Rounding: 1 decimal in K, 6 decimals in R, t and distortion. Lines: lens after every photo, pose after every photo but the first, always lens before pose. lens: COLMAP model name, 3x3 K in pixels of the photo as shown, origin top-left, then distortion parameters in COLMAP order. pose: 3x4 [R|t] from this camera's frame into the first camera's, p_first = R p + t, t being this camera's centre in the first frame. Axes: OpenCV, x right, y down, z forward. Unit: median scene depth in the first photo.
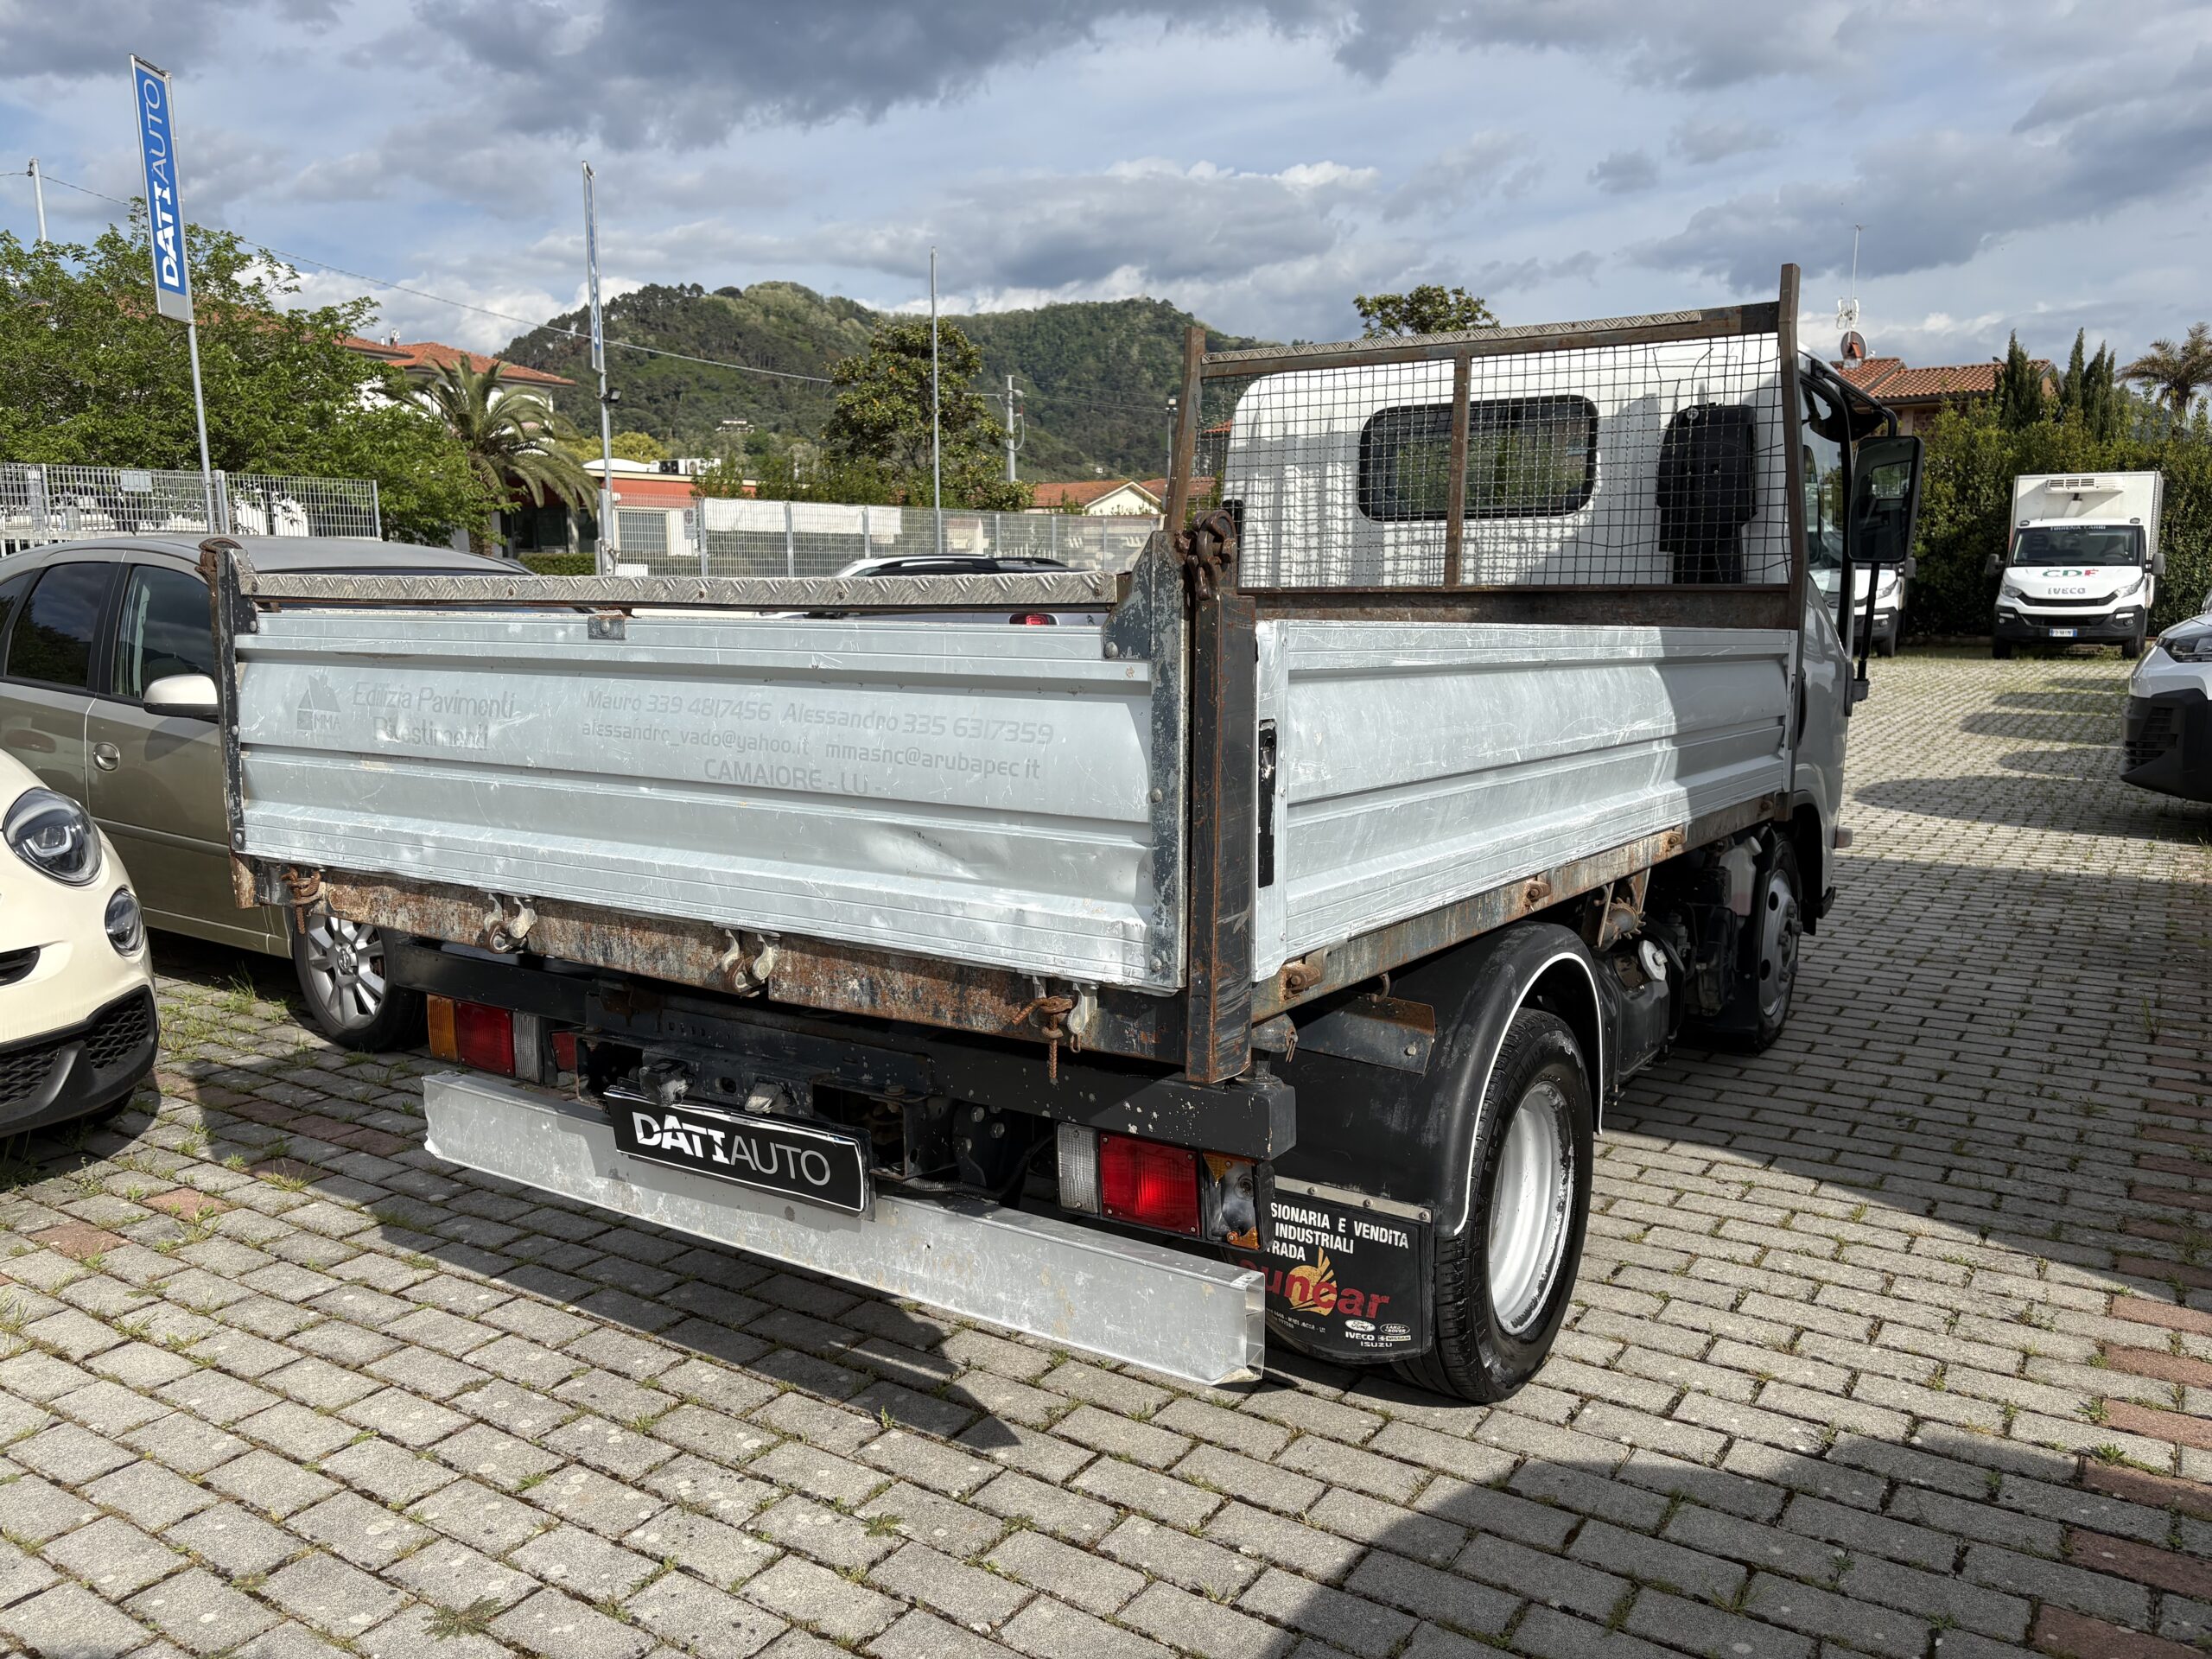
lens RADIAL K [[1665.2, 0, 1106.0], [0, 1665.2, 829.5], [0, 0, 1]] dist [0.072784, -0.093287]
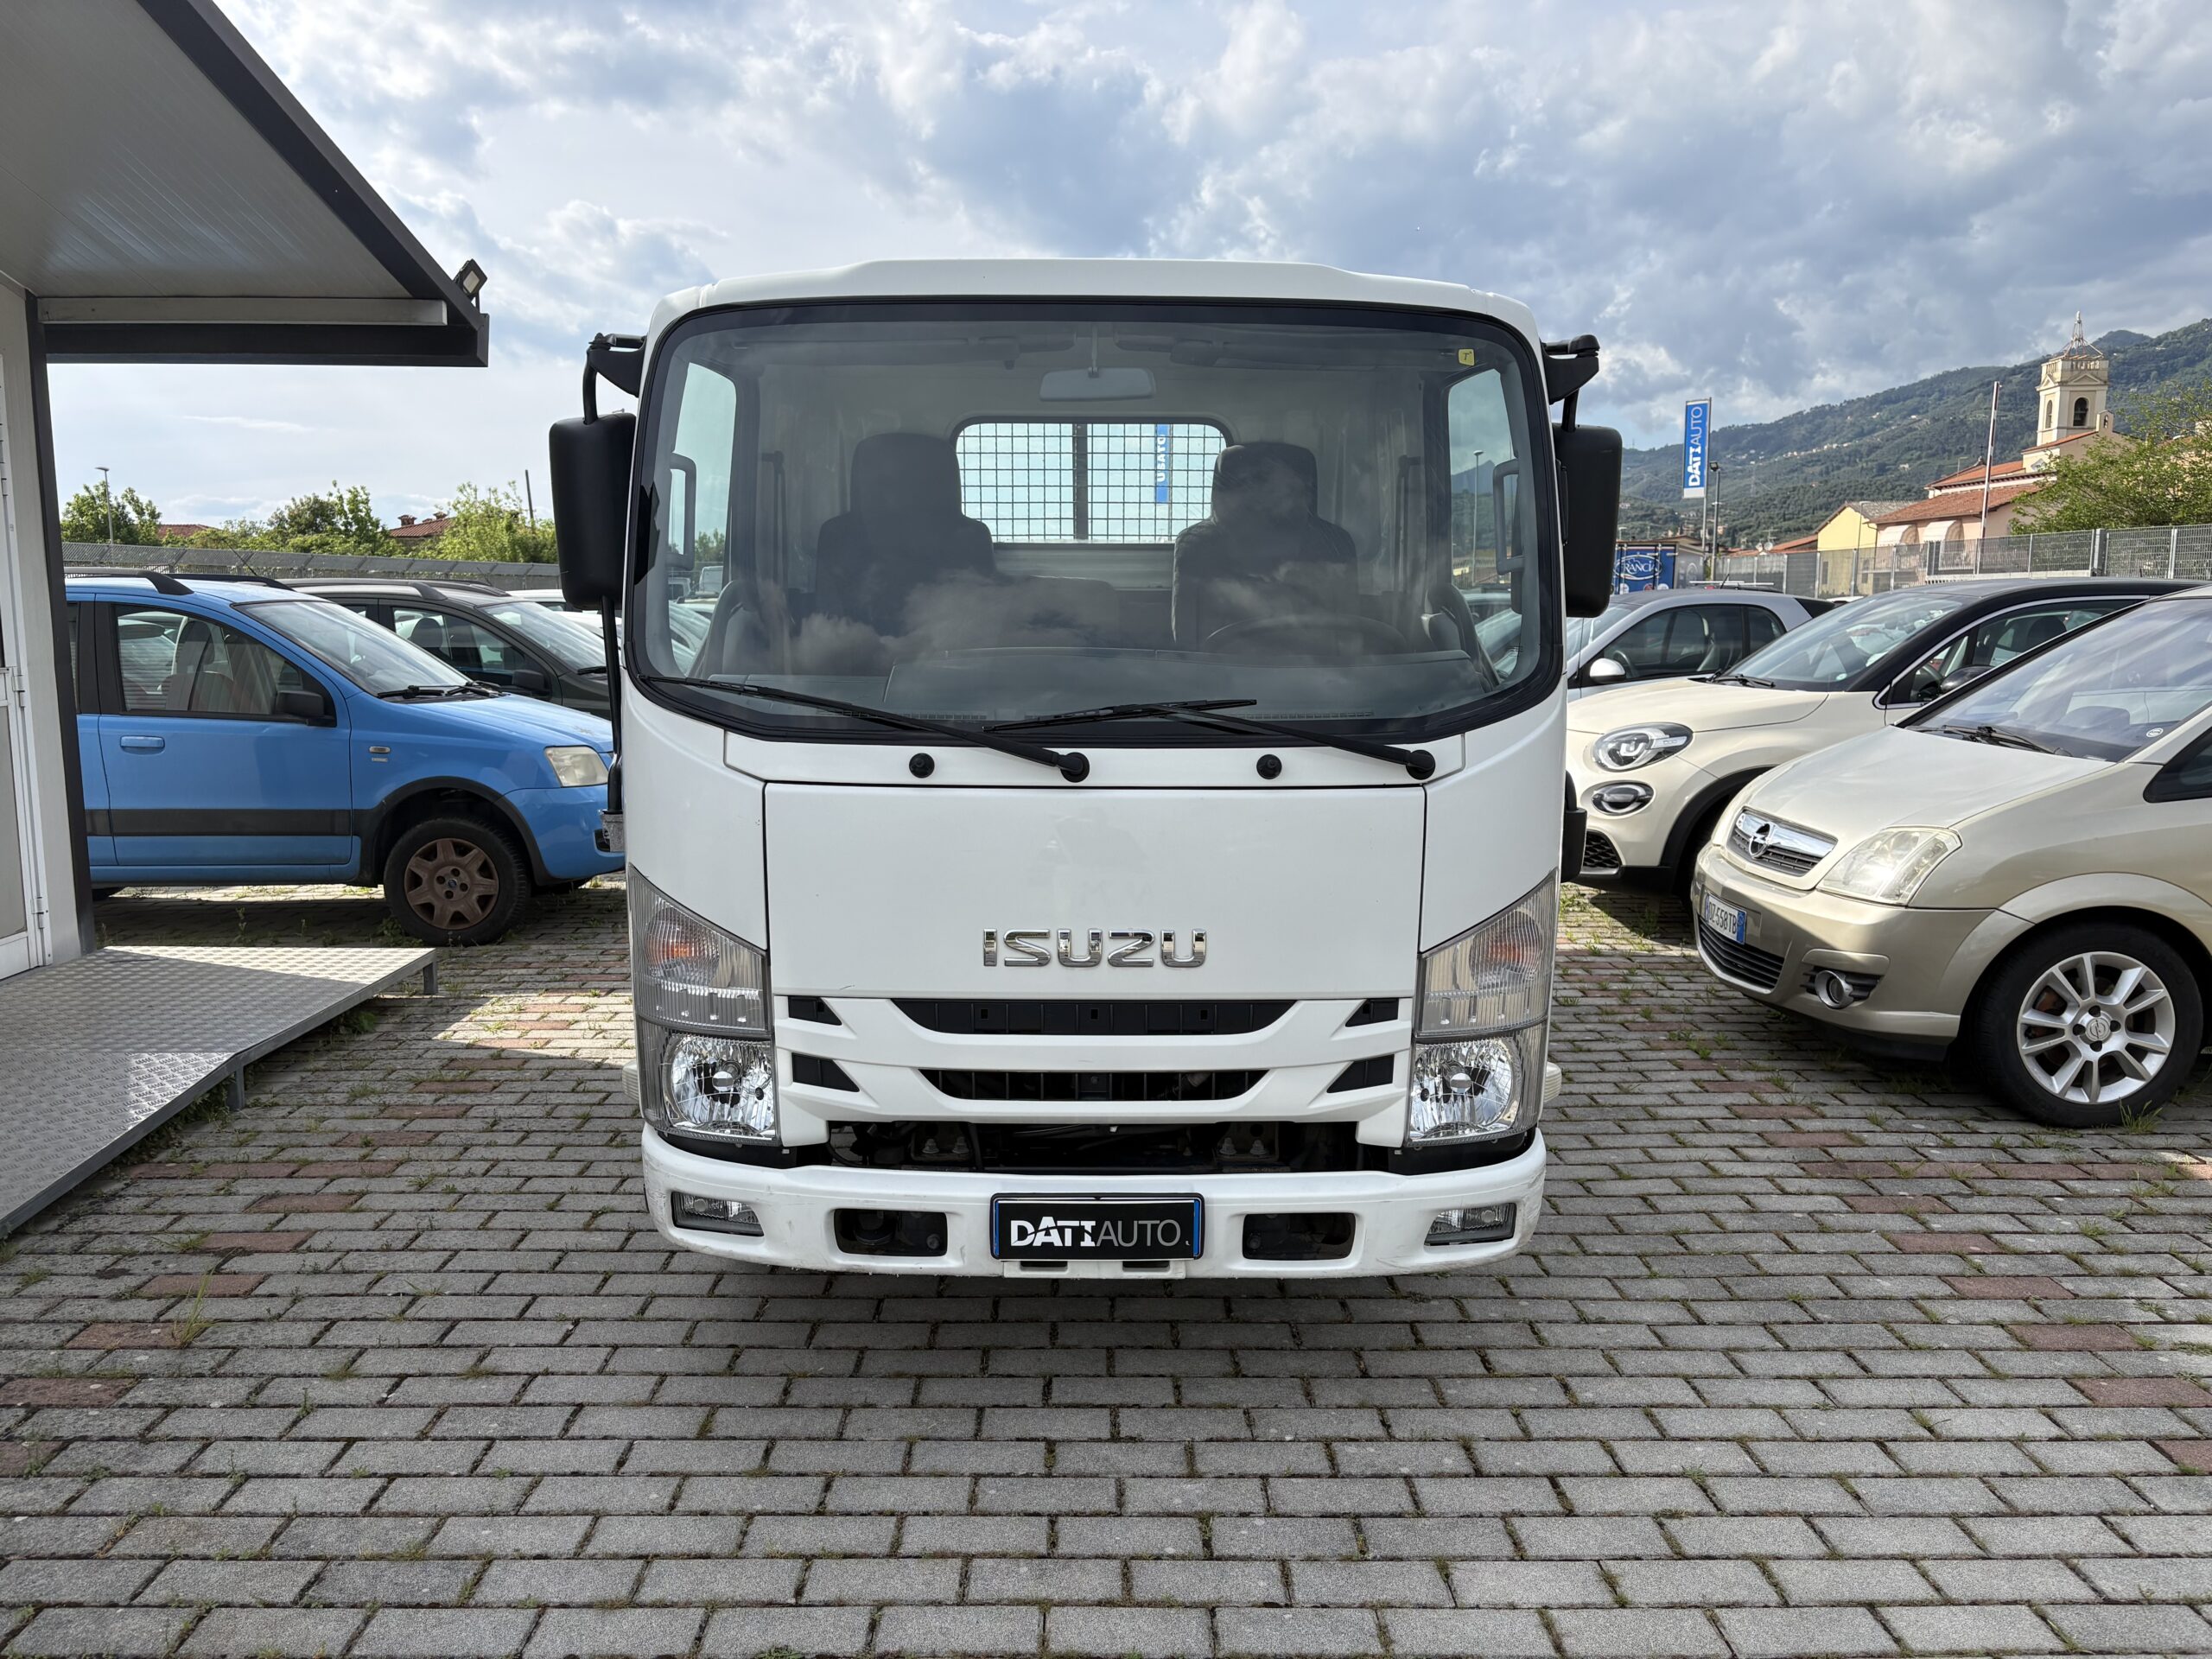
lens RADIAL K [[1679.2, 0, 1097.4], [0, 1679.2, 804.7], [0, 0, 1]] dist [0.018818, -0.002065]
pose [[-0.828956, 0.075666, -0.554173, 1.142798], [-0.078578, 0.965225, 0.249330, -0.449680], [0.553767, 0.250229, -0.794183, 2.804660]]
